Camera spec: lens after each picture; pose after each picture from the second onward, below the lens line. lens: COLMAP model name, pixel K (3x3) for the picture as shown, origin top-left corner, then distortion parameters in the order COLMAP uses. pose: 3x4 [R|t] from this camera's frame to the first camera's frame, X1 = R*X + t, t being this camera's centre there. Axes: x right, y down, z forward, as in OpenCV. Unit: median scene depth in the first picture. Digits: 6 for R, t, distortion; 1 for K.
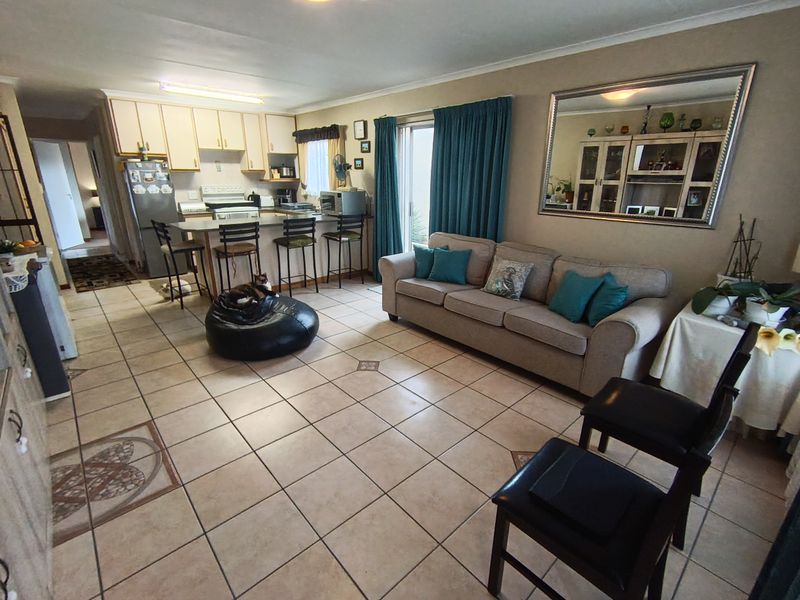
lens RADIAL K [[378.1, 0, 400.8], [0, 378.1, 297.2], [0, 0, 1]] dist [0.003420, -0.000451]
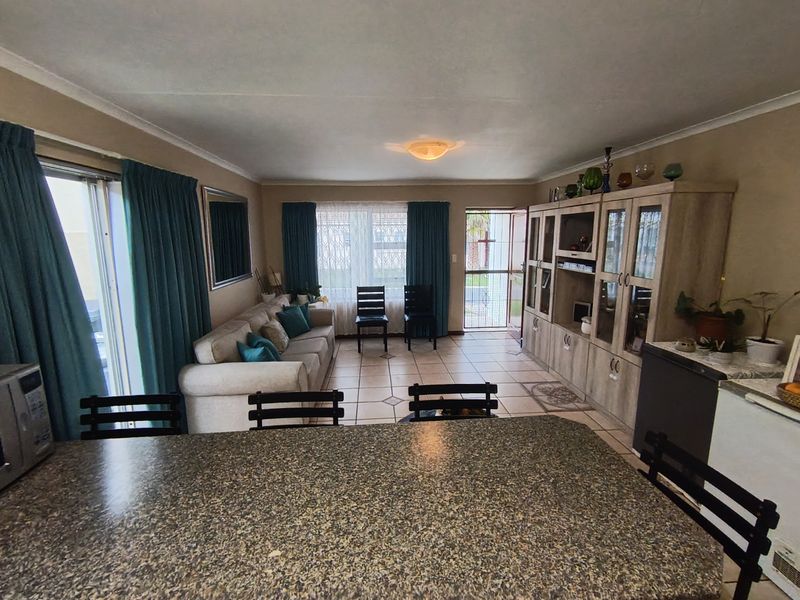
lens RADIAL K [[378.1, 0, 400.8], [0, 378.1, 297.2], [0, 0, 1]] dist [0.003420, -0.000451]
pose [[-0.788940, -0.100891, 0.606131, -0.471287], [0.193540, 0.895420, 0.400956, -0.352541], [-0.583194, 0.433641, -0.686906, 0.959975]]
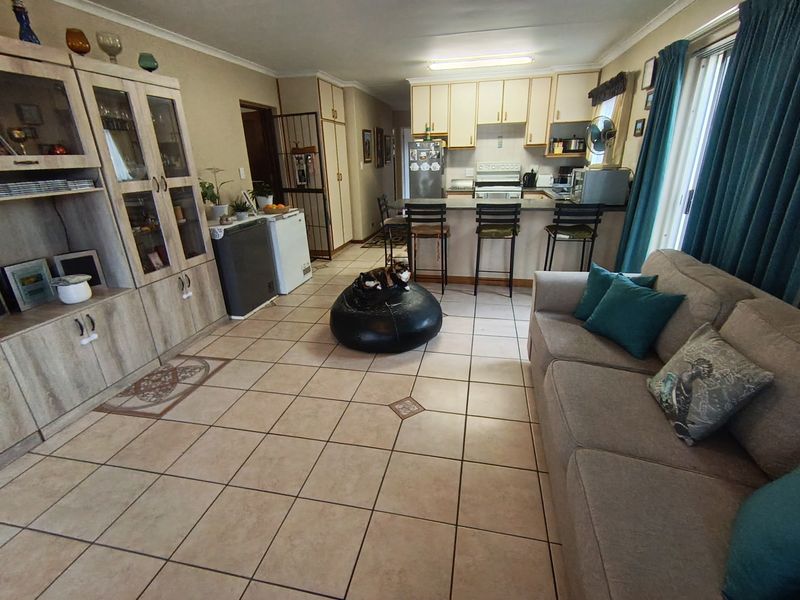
lens RADIAL K [[378.1, 0, 400.8], [0, 378.1, 297.2], [0, 0, 1]] dist [0.003420, -0.000451]
pose [[0.582589, 0.266743, -0.767749, 0.238751], [-0.224465, 0.960678, 0.163443, -0.083405], [0.781157, 0.077113, 0.619555, 0.289168]]
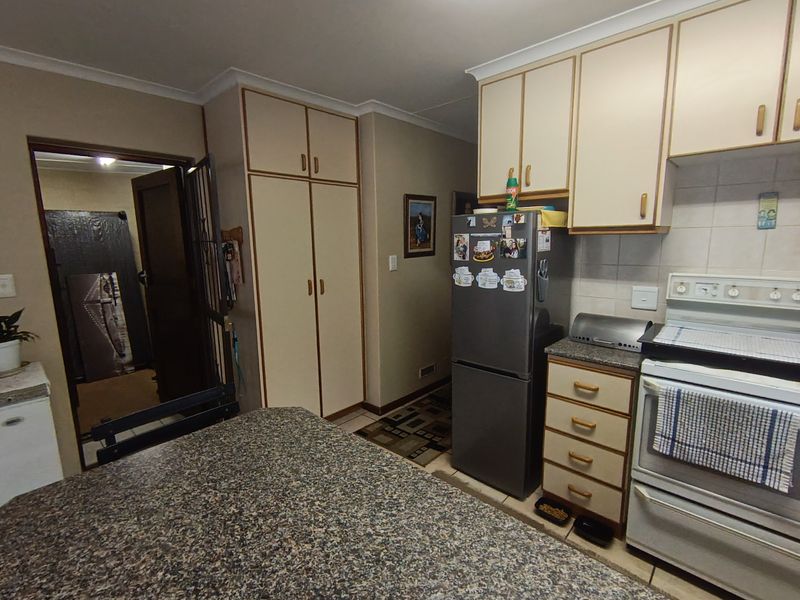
lens RADIAL K [[378.1, 0, 400.8], [0, 378.1, 297.2], [0, 0, 1]] dist [0.003420, -0.000451]
pose [[0.089354, 0.150002, -0.984640, -0.256996], [-0.291100, 0.949361, 0.118211, -0.279007], [0.952511, 0.276066, 0.128495, 0.842812]]
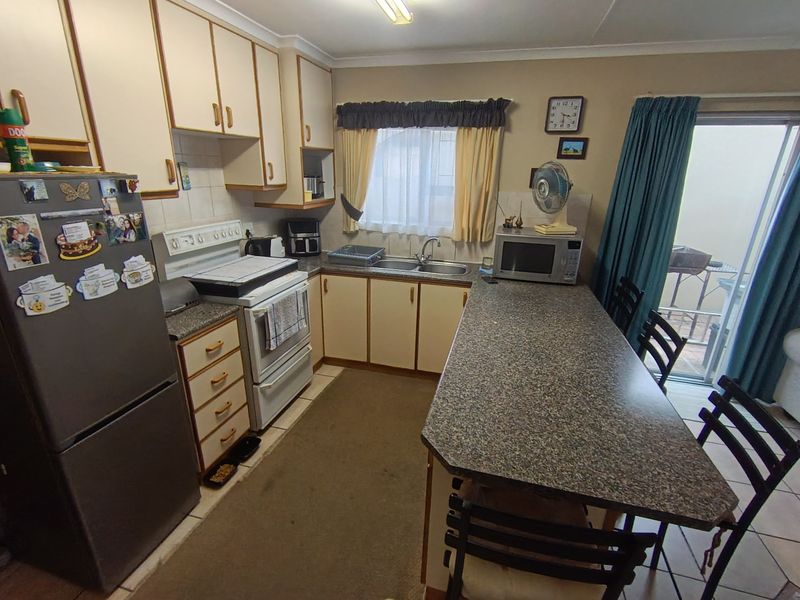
lens RADIAL K [[378.1, 0, 400.8], [0, 378.1, 297.2], [0, 0, 1]] dist [0.003420, -0.000451]
pose [[0.845146, -0.157949, 0.510666, -0.596147], [0.147438, 0.987168, 0.061322, -0.253141], [-0.513799, 0.023465, 0.857589, 0.658513]]
